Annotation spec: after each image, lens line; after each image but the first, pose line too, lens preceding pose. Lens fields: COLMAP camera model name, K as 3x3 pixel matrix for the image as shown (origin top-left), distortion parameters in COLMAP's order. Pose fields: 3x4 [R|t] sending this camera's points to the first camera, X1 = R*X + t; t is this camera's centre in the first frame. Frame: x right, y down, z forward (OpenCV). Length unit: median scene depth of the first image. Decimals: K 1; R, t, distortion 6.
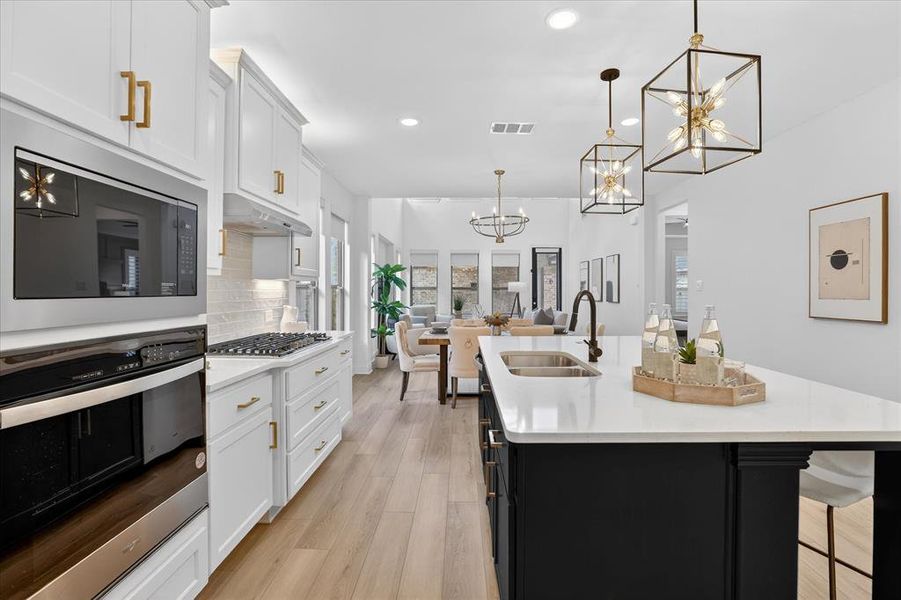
lens RADIAL K [[415.9, 0, 450.4], [0, 415.9, 294.2], [0, 0, 1]] dist [-0.055845, 0.017552]
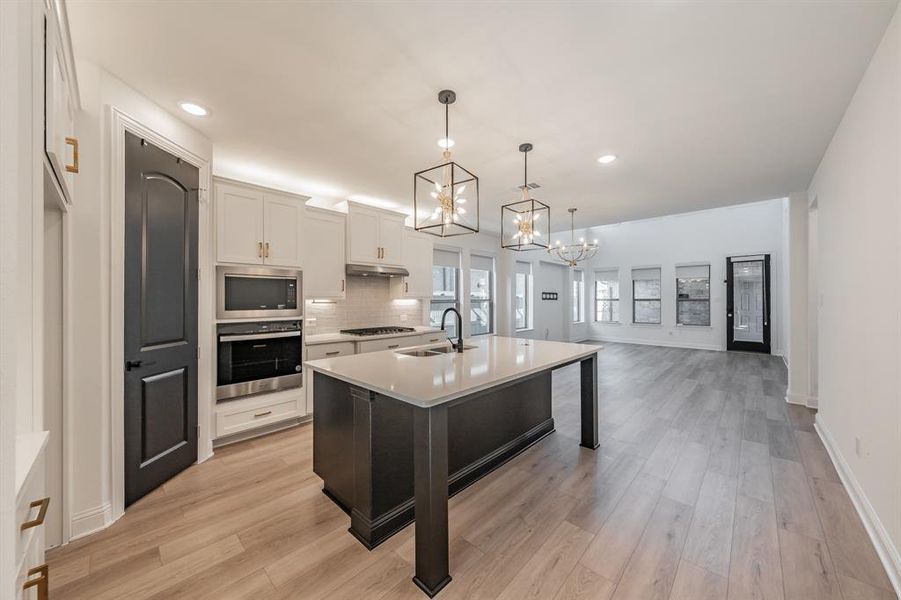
lens RADIAL K [[319.7, 0, 445.2], [0, 319.7, 300.4], [0, 0, 1]] dist [0.000377, 0.000056]
pose [[0.731358, -0.000366, -0.681994, 0.804758], [-0.003132, 0.999988, -0.003895, -0.024086], [0.681986, 0.004985, 0.731348, 0.040388]]
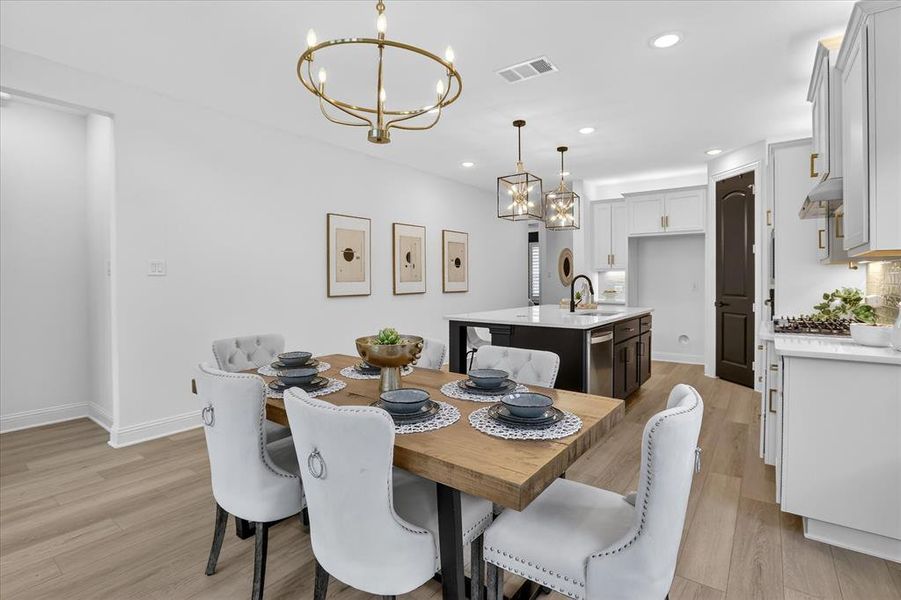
lens RADIAL K [[433.4, 0, 457.4], [0, 433.4, 285.0], [0, 0, 1]] dist [-0.048017, 0.000022]
pose [[-0.825292, -0.005576, 0.564679, -0.246512], [0.005834, 0.999814, 0.018400, -0.001922], [-0.564676, 0.018479, -0.825106, 2.078387]]
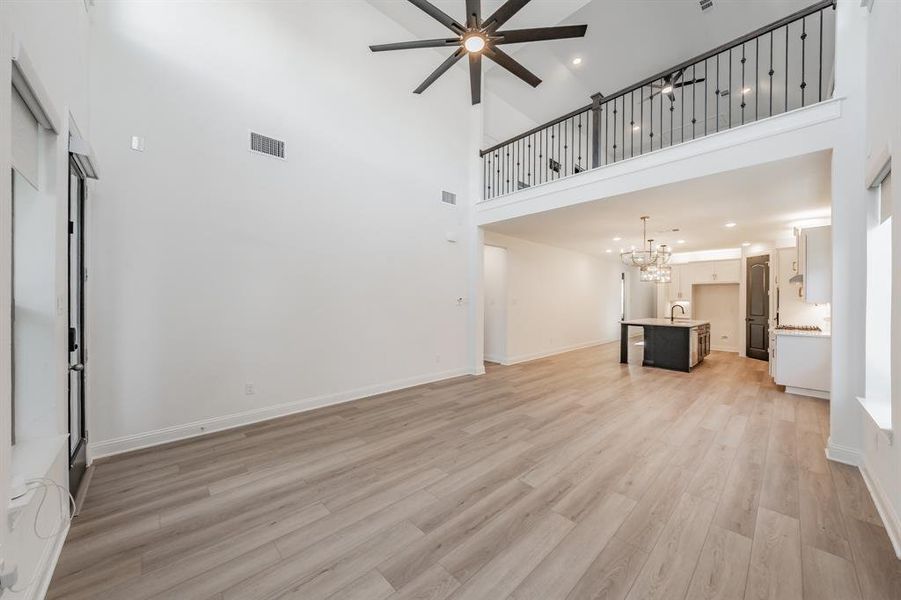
lens RADIAL K [[322.7, 0, 450.5], [0, 322.7, 300.0], [0, 0, 1]] dist [-0.000688, 0.000091]
pose [[-0.707767, -0.006673, 0.706415, -0.285973], [-0.001717, 0.999969, 0.007726, -0.059356], [-0.706444, 0.004255, -0.707756, 3.559778]]
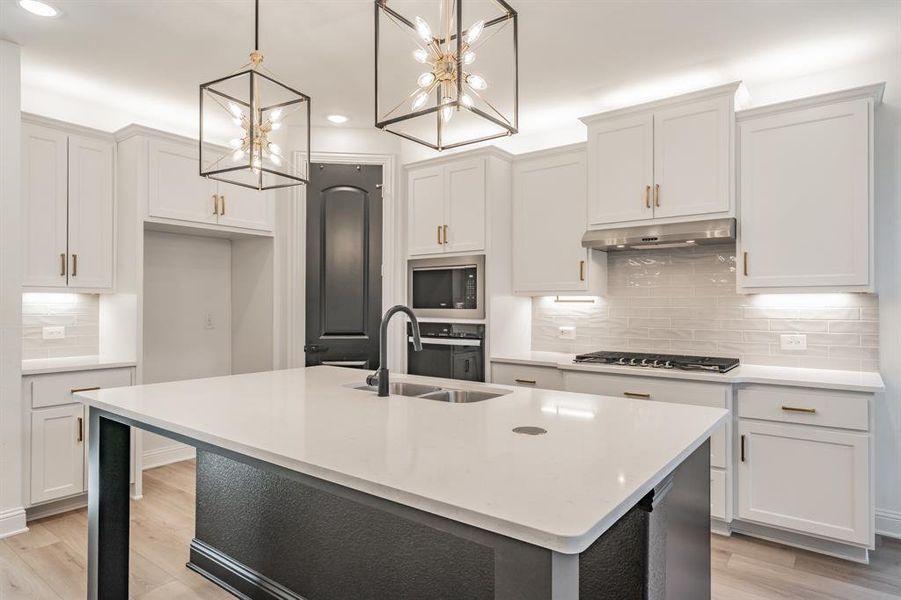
lens RADIAL K [[526.3, 0, 464.4], [0, 526.3, 303.1], [0, 0, 1]] dist [0.002703, 0.000186]
pose [[-0.583845, -0.004233, -0.811854, 0.751894], [-0.008381, 0.999965, 0.000813, -0.012383], [0.811822, 0.007279, -0.583860, 1.216871]]
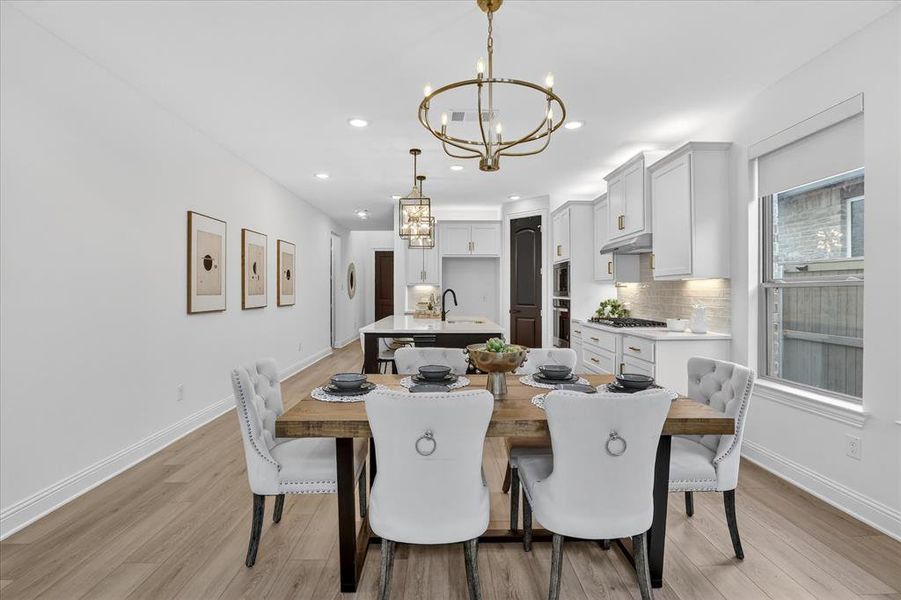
lens RADIAL K [[415.9, 0, 450.4], [0, 415.9, 294.2], [0, 0, 1]] dist [-0.055845, 0.017552]
pose [[-0.998908, -0.001781, -0.046691, 0.288038], [-0.002391, 0.999913, 0.013010, -0.007848], [0.046664, 0.013107, -0.998825, 2.284573]]
